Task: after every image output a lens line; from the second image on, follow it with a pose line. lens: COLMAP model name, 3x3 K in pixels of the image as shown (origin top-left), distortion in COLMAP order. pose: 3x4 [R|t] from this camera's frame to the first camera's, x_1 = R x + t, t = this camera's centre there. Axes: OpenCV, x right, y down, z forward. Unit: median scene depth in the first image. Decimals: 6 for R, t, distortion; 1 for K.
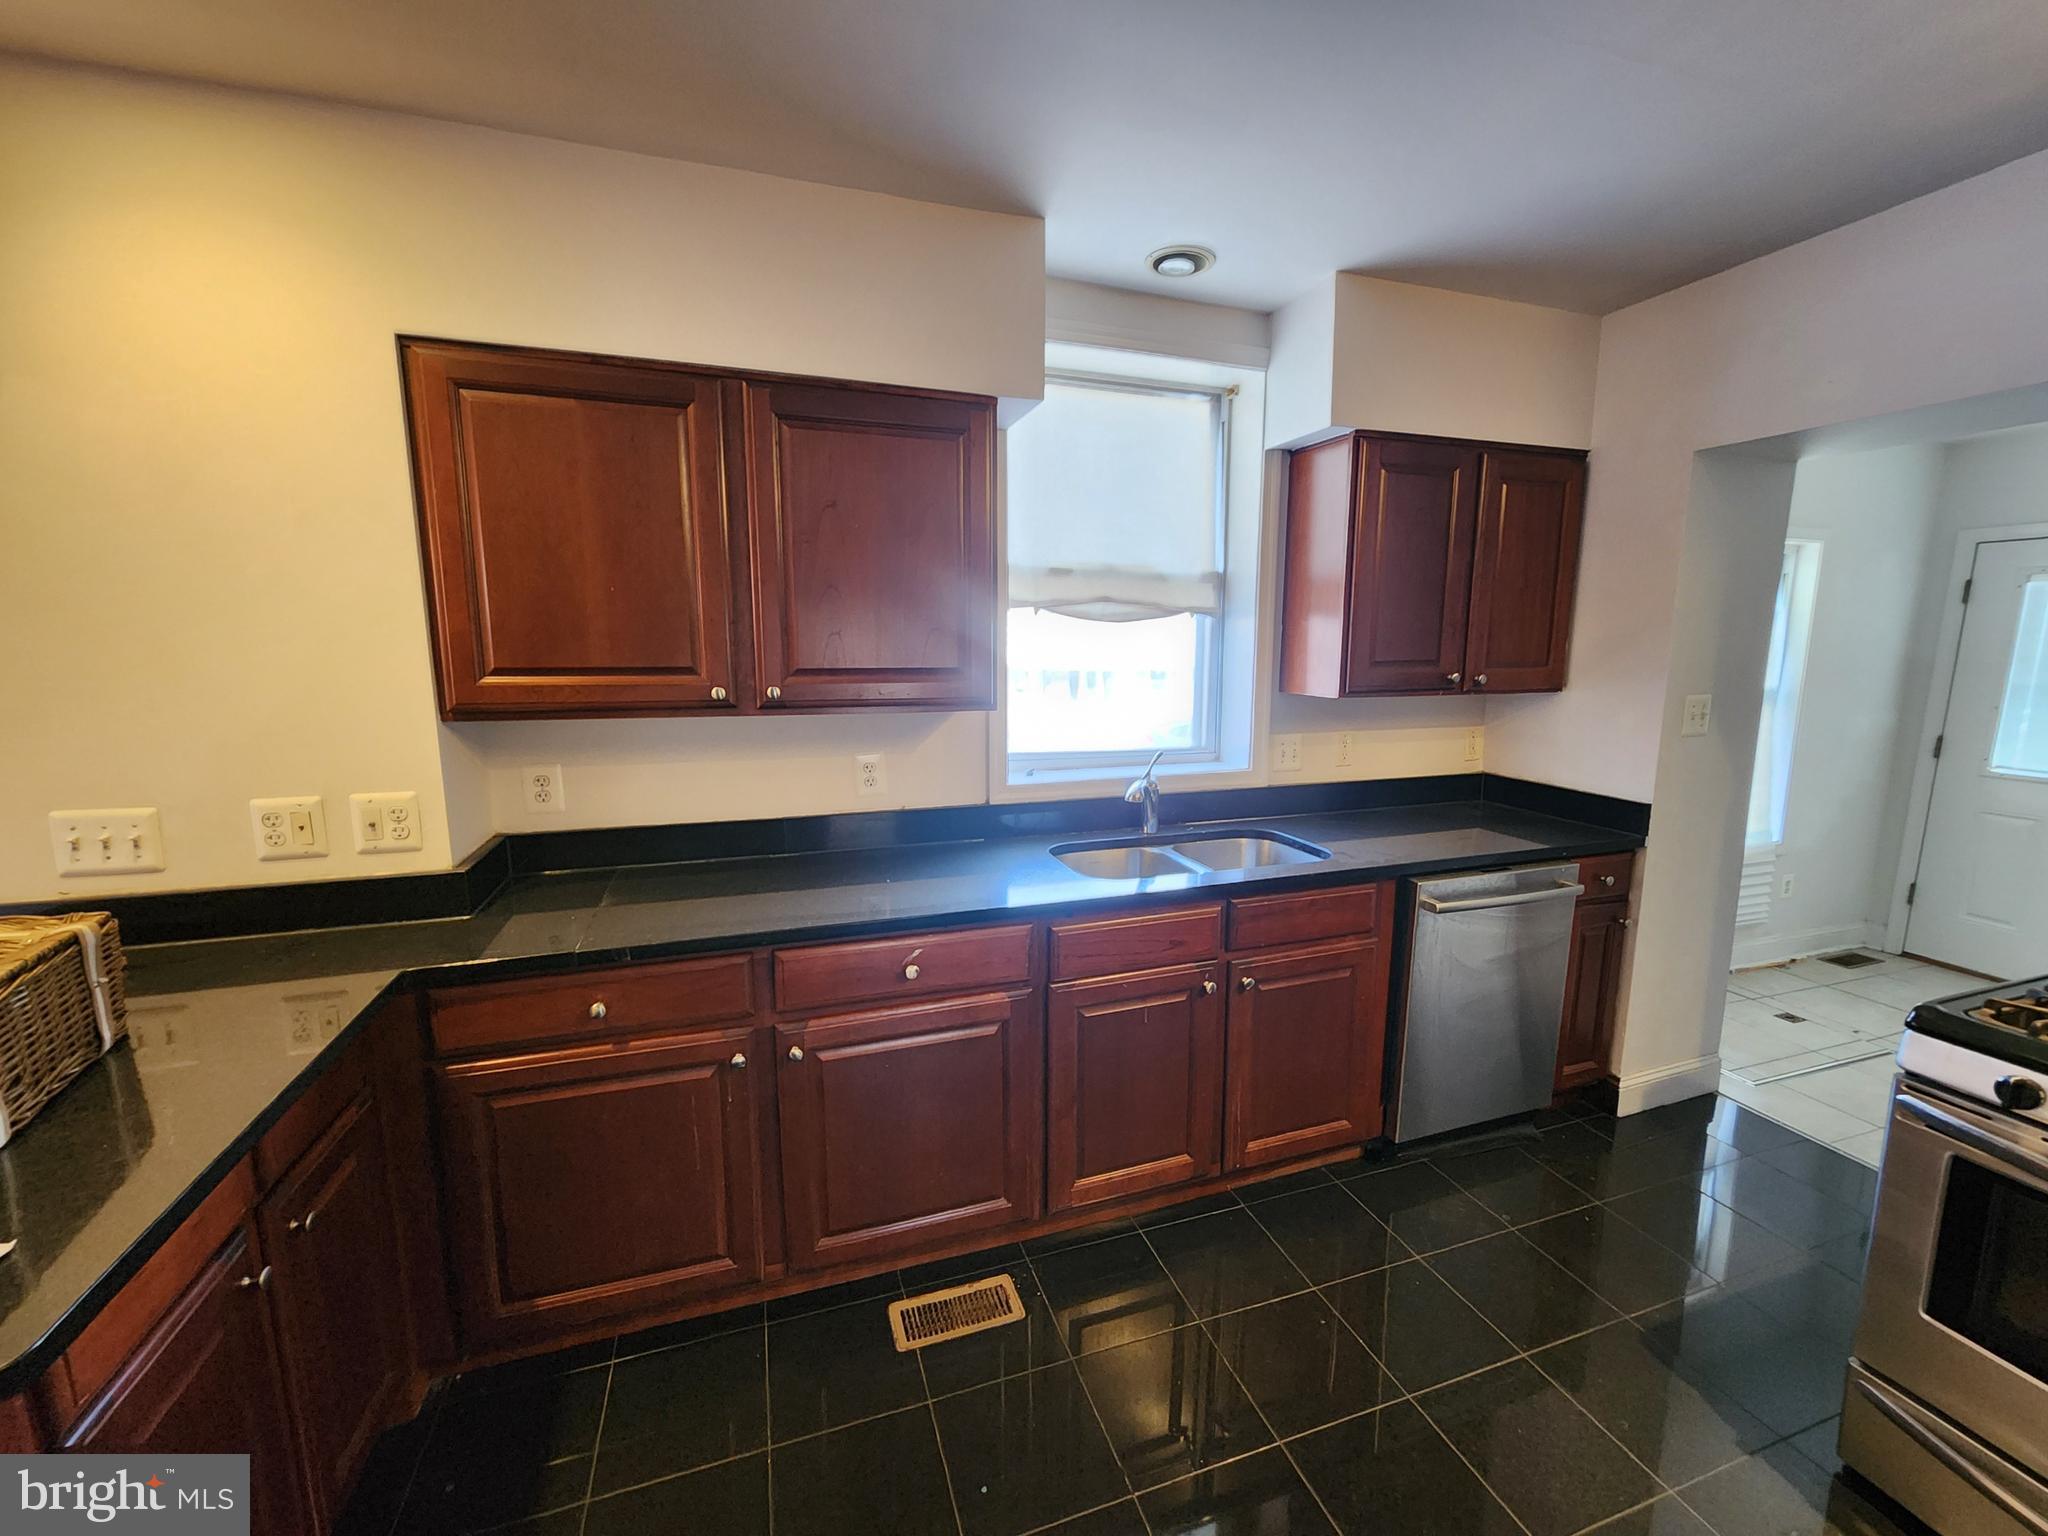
lens RADIAL K [[841.2, 0, 1041.7], [0, 841.2, 770.9], [0, 0, 1]] dist [-0.000089, -0.000369]
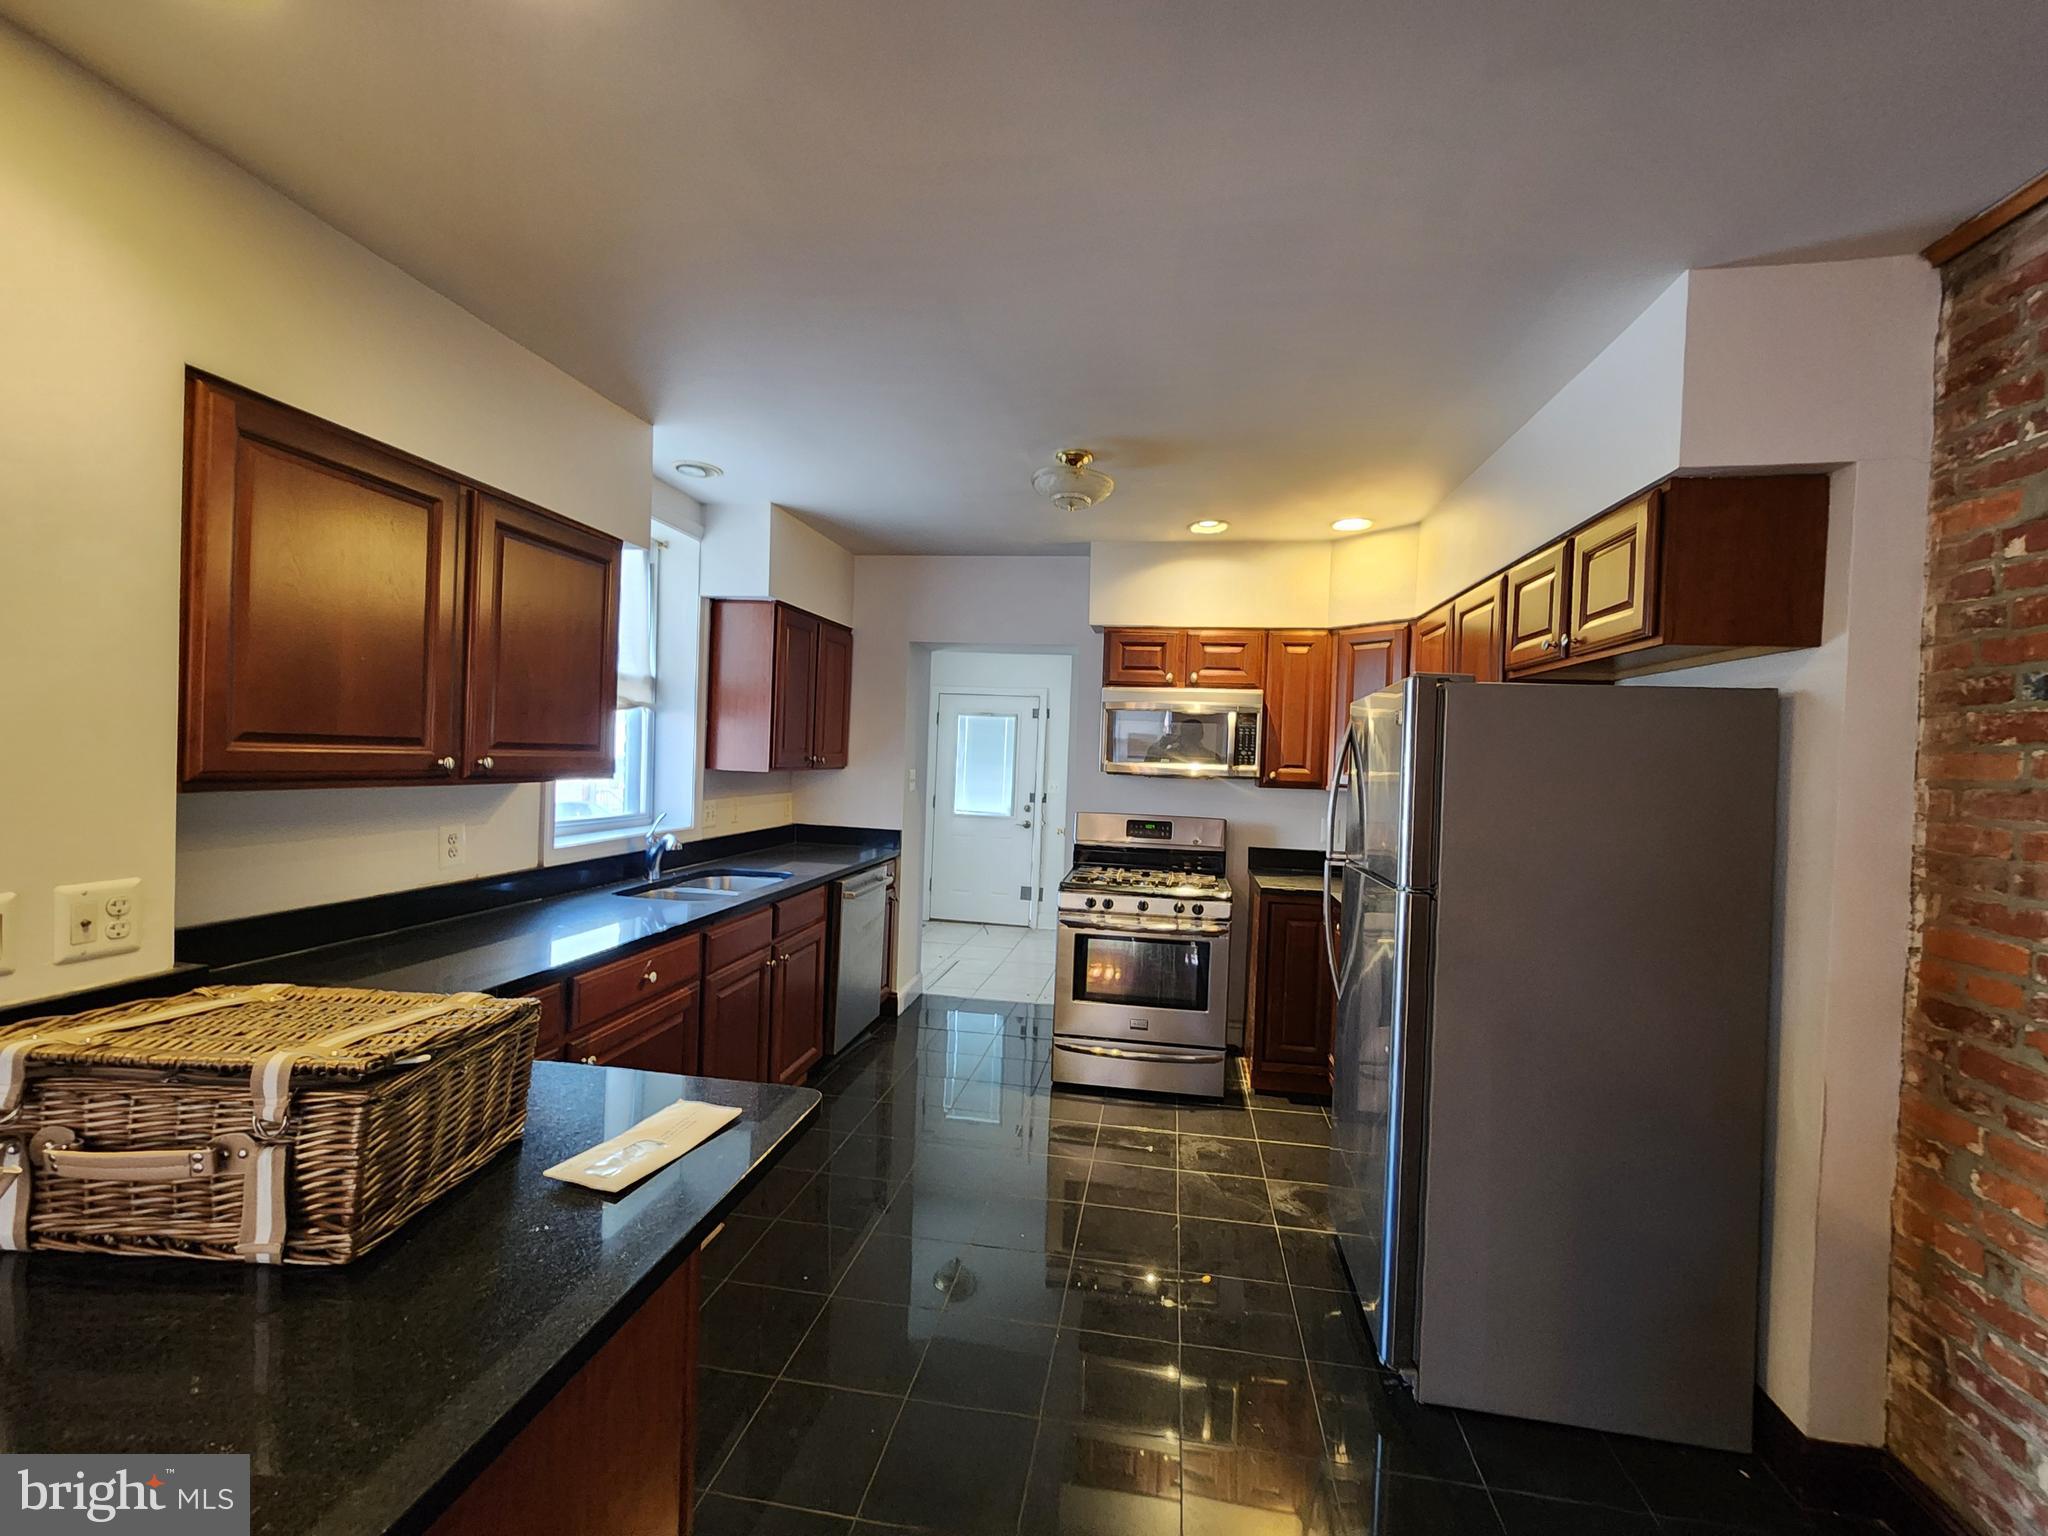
lens RADIAL K [[841.2, 0, 1041.7], [0, 841.2, 770.9], [0, 0, 1]] dist [-0.000089, -0.000369]
pose [[0.471513, -0.000229, 0.881859, -0.769145], [0.094132, 0.994300, -0.050073, 0.032596], [-0.876821, 0.106621, 0.468847, -0.127141]]
